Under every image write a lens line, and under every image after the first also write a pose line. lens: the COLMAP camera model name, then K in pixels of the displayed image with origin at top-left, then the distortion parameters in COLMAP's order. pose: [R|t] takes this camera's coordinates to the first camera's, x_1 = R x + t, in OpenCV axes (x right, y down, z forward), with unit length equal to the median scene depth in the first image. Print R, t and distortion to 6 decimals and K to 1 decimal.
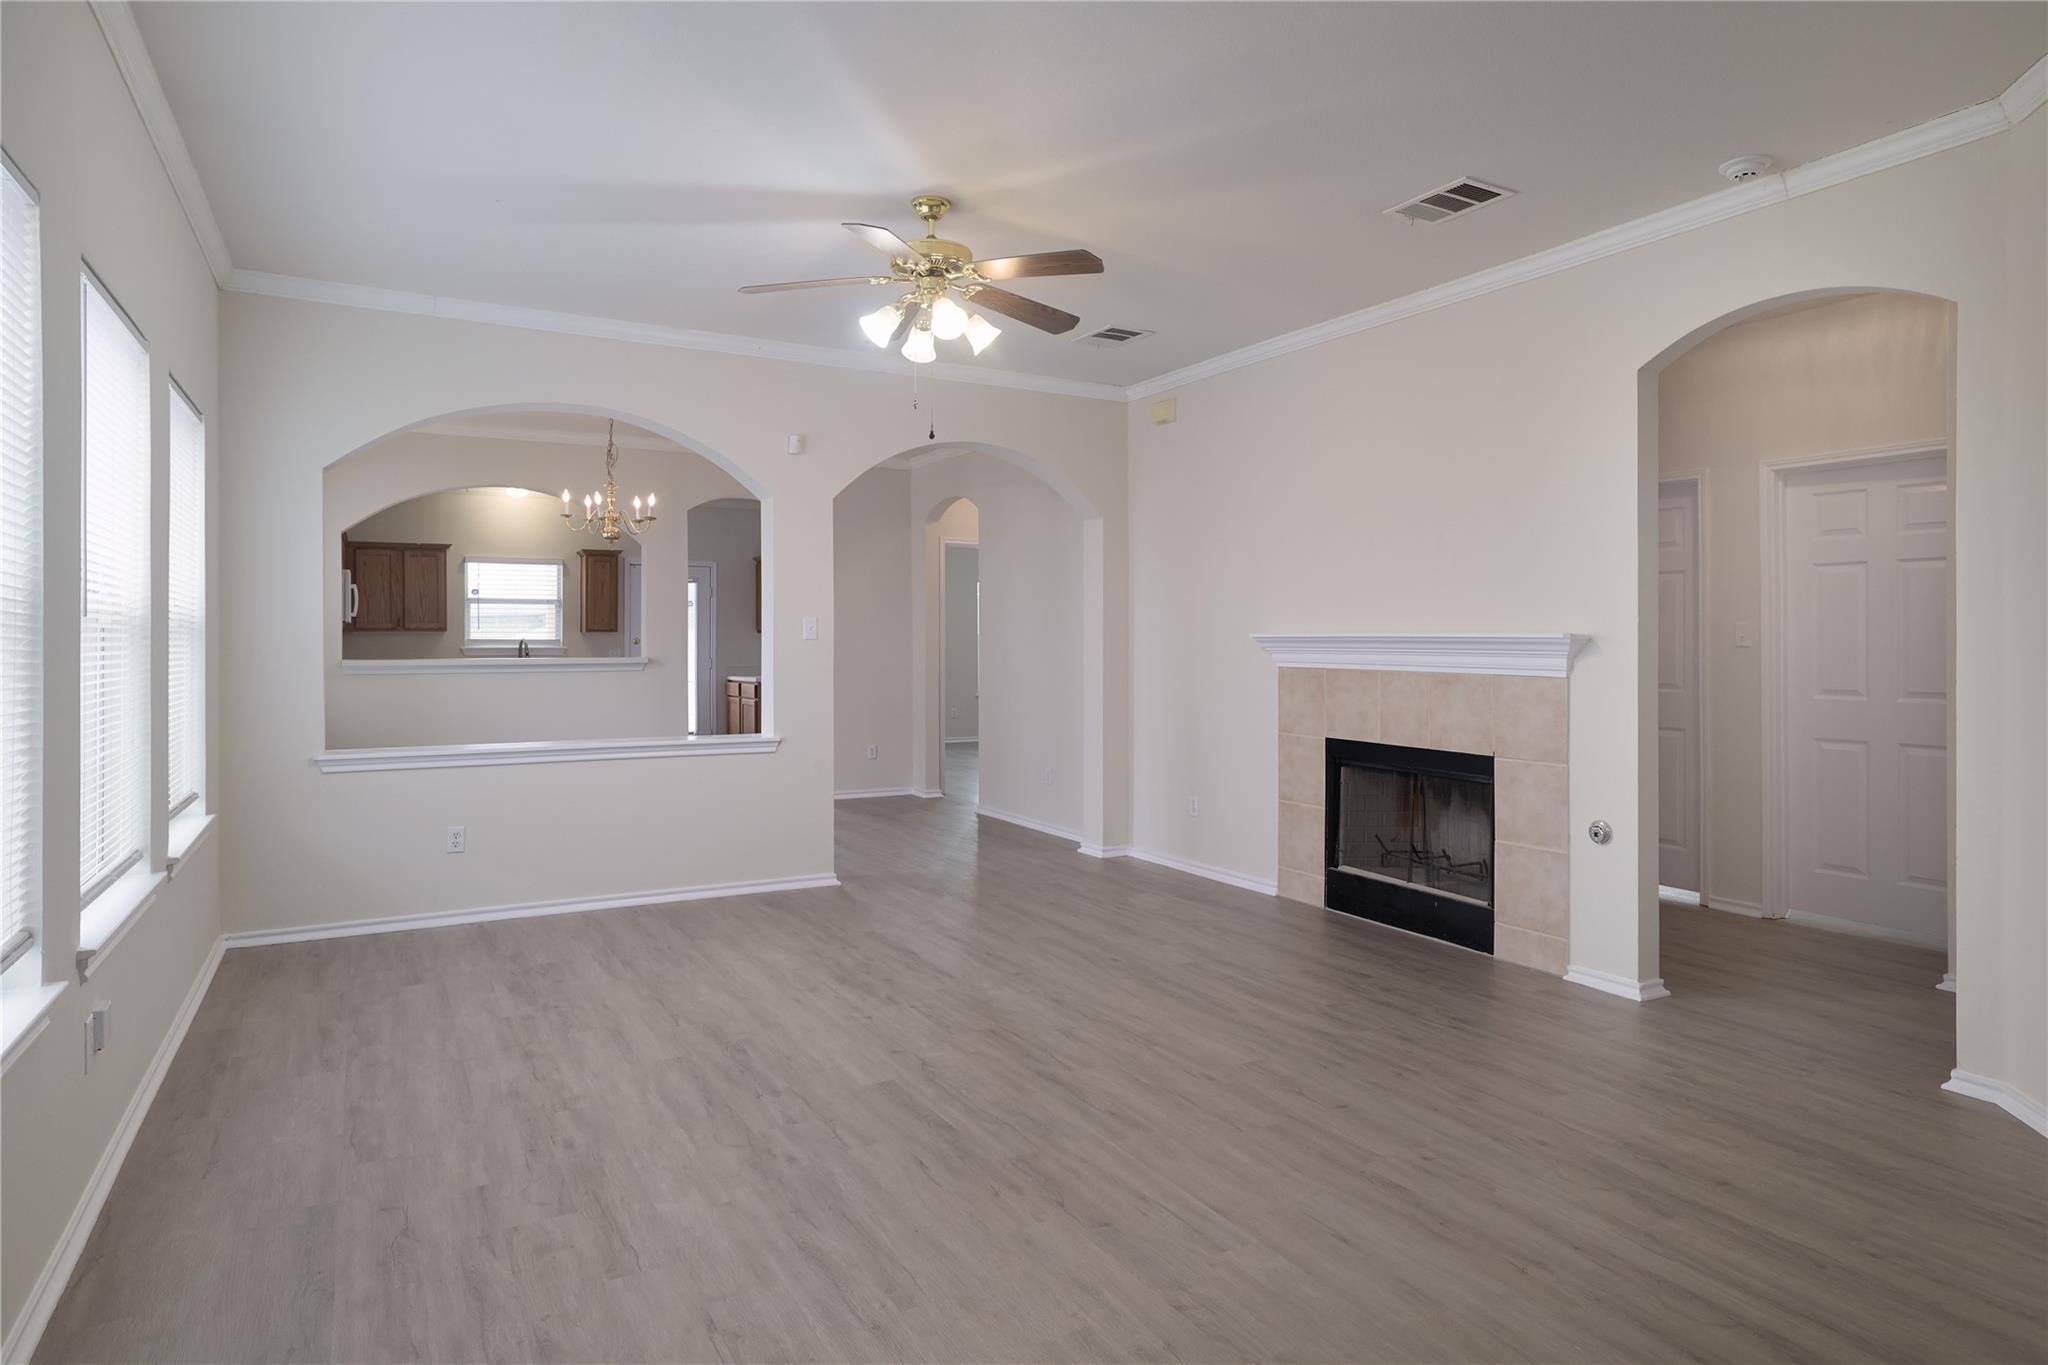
lens RADIAL K [[1183.8, 0, 1036.7], [0, 1183.8, 674.9], [0, 0, 1]] dist [0.017500, 0.002862]
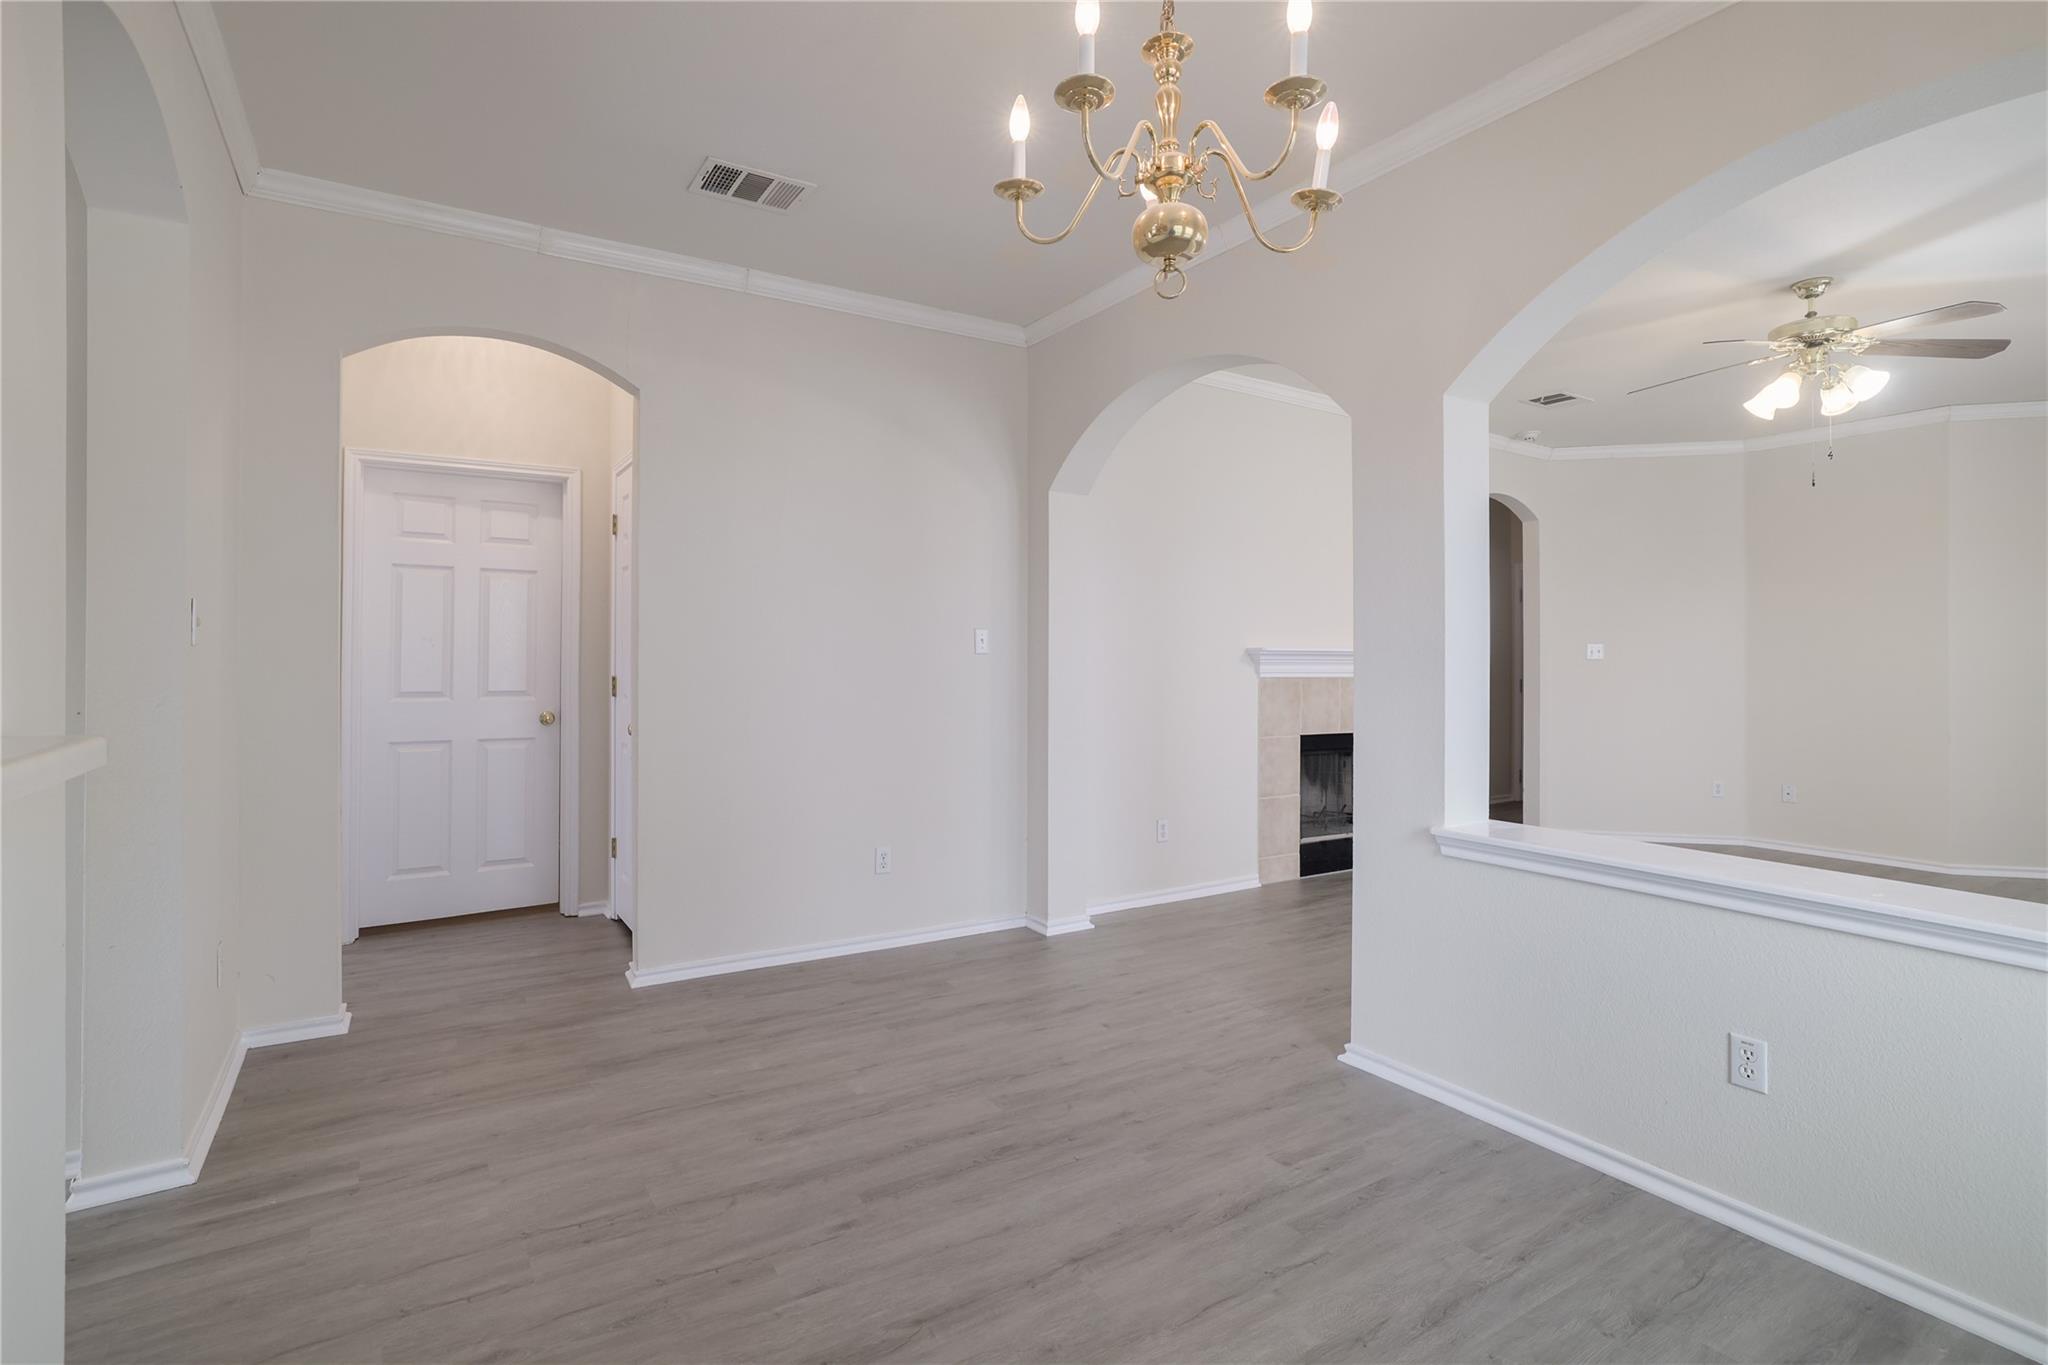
lens RADIAL K [[990.7, 0, 1015.2], [0, 990.7, 662.2], [0, 0, 1]] dist [-0.003286, -0.000764]
pose [[-0.055355, -0.005798, 0.998450, -0.920252], [0.017361, 0.999826, 0.006768, -0.040262], [-0.998316, 0.017709, -0.055245, 1.676603]]
